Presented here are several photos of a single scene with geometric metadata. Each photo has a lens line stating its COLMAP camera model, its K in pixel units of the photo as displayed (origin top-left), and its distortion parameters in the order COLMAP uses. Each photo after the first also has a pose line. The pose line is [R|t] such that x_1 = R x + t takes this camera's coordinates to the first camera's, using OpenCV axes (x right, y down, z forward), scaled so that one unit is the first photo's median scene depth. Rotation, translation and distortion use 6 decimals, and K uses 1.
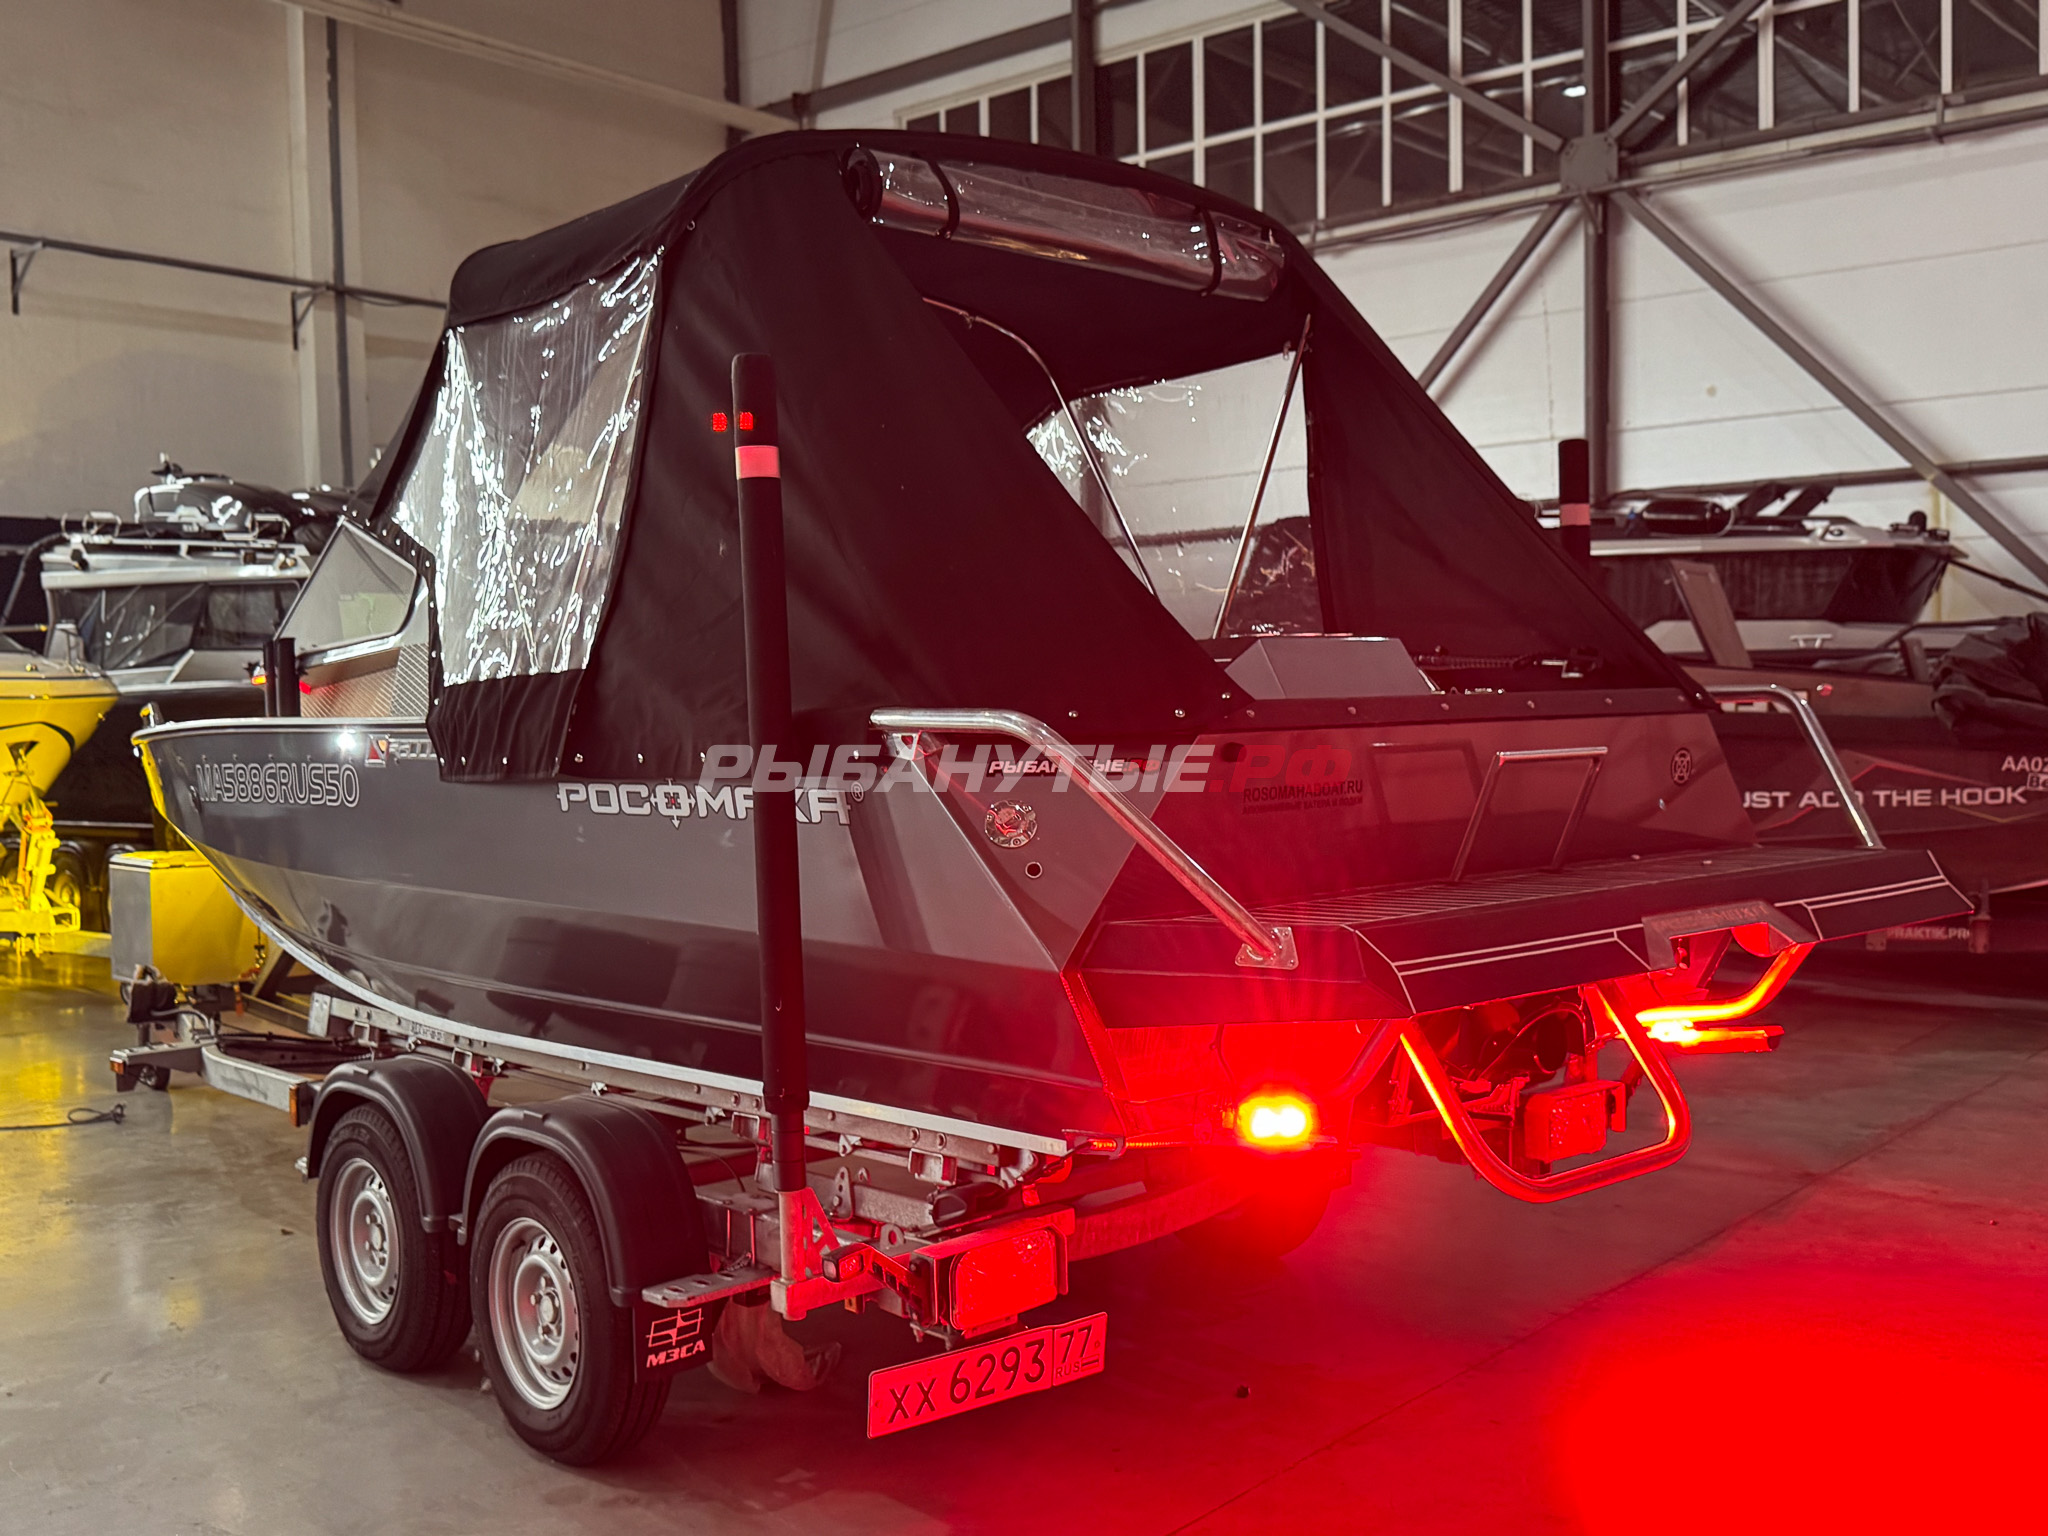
lens RADIAL K [[2041.4, 0, 1024.5], [0, 2041.4, 772.3], [0, 0, 1]] dist [0.052010, -0.092333]
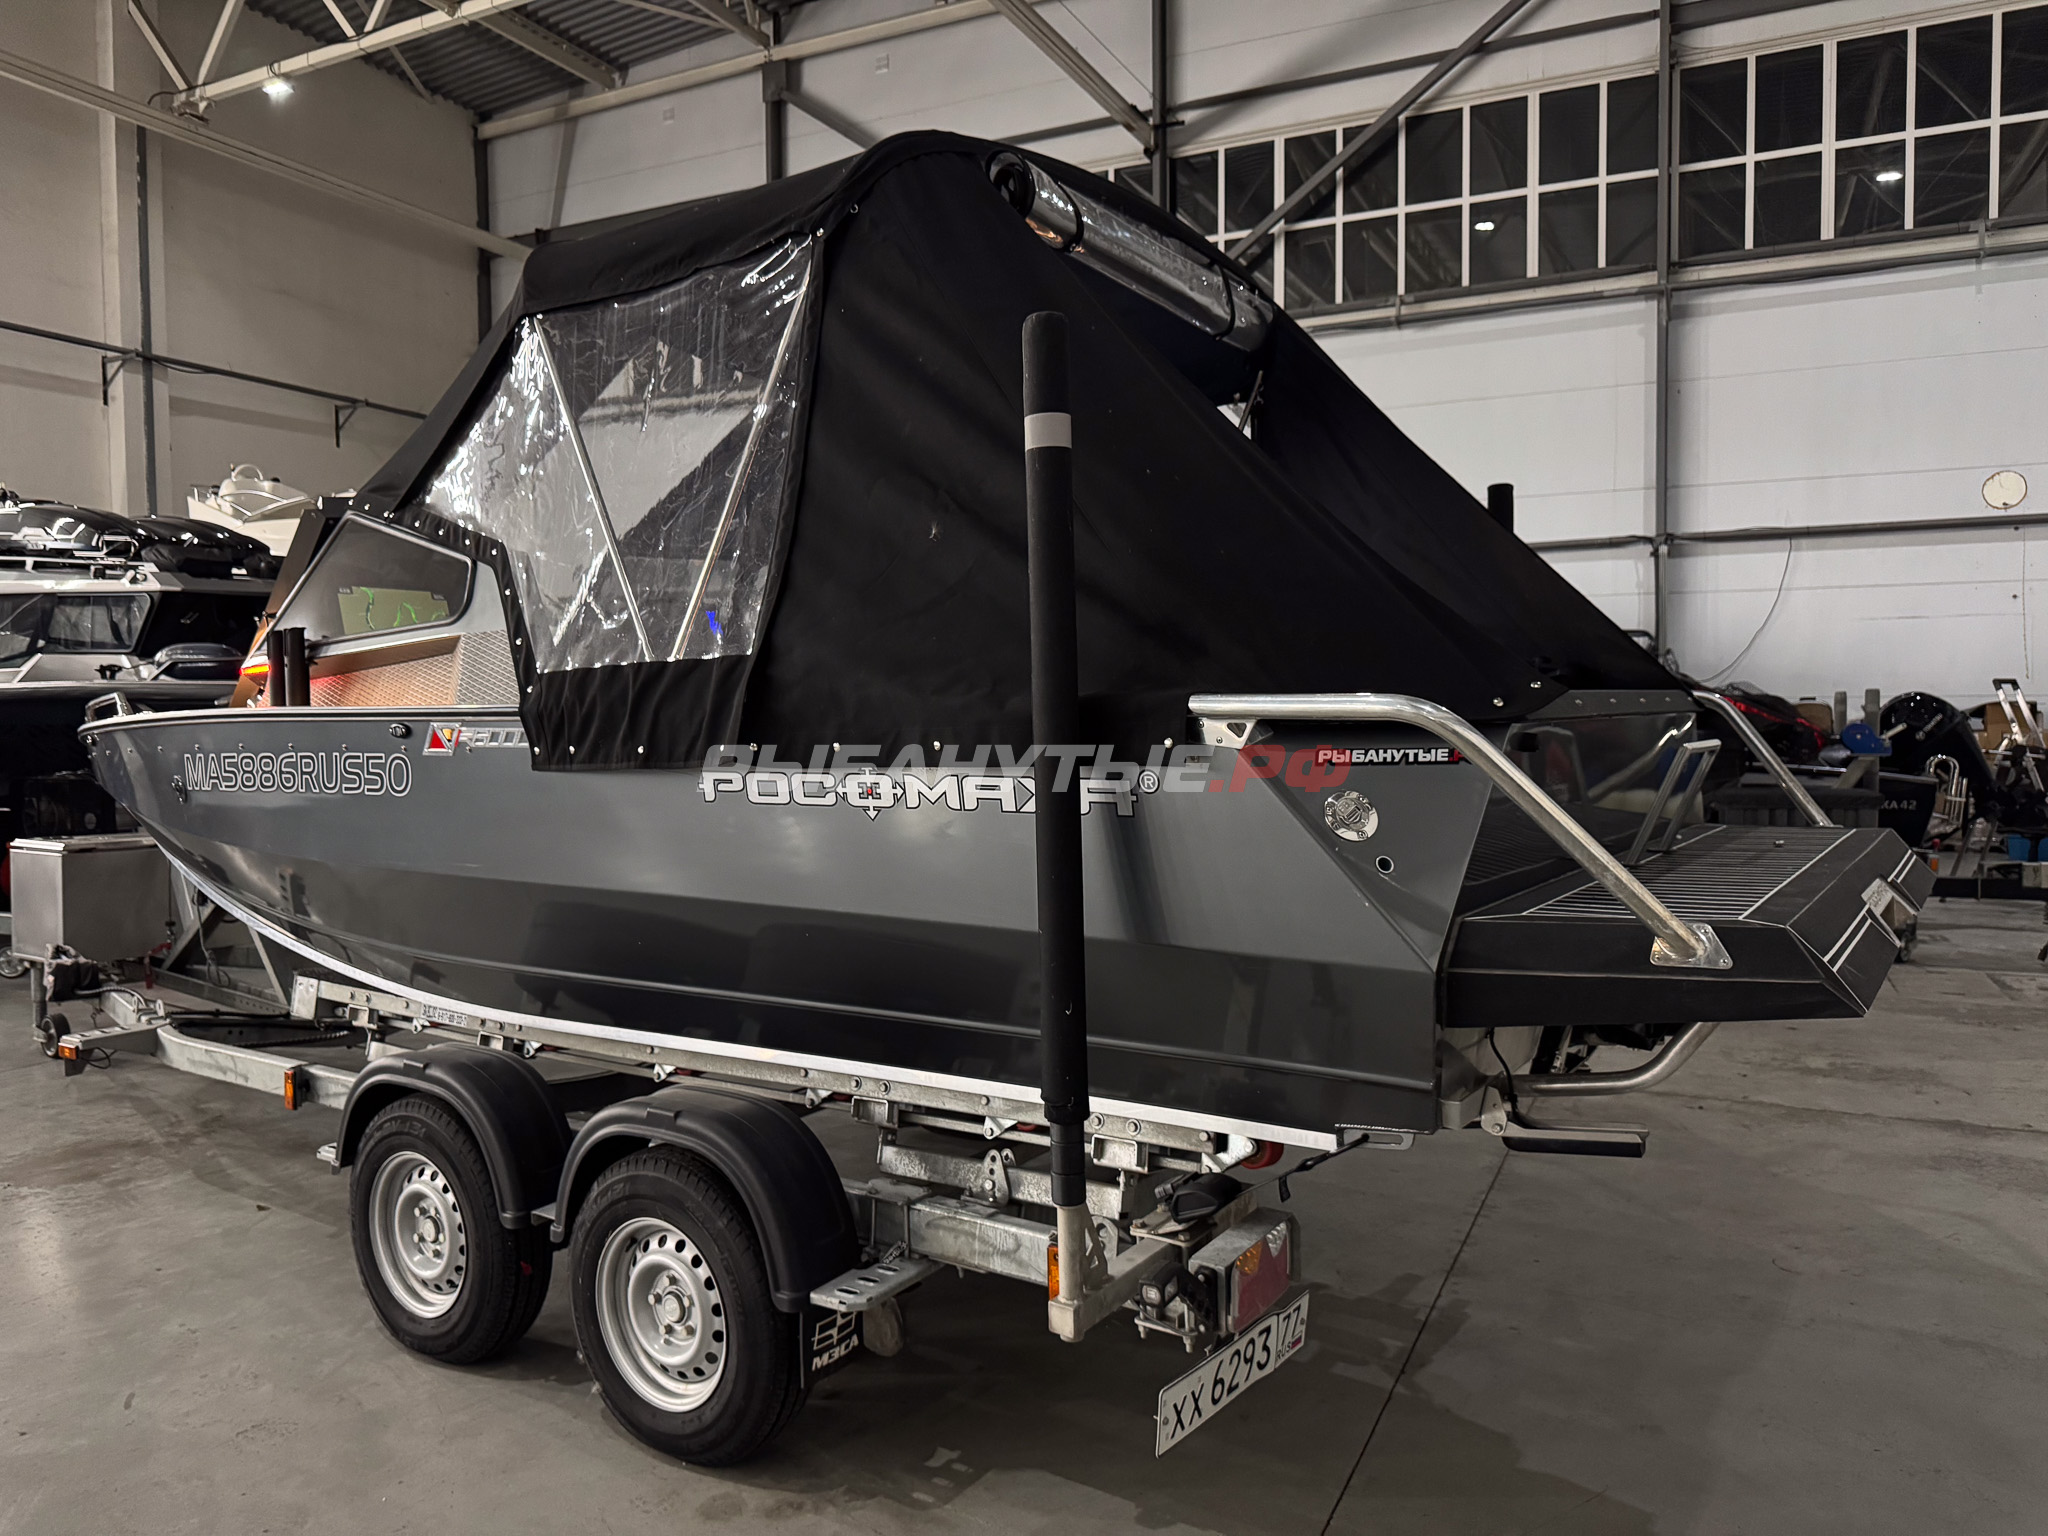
lens RADIAL K [[1458.7, 0, 1027.0], [0, 1458.7, 761.4], [0, 0, 1]] dist [0.001738, -0.007483]
pose [[0.969077, 0.001481, 0.246755, -0.192902], [-0.001191, 0.999998, -0.001328, 0.000498], [-0.246757, 0.000993, 0.969077, 0.225108]]
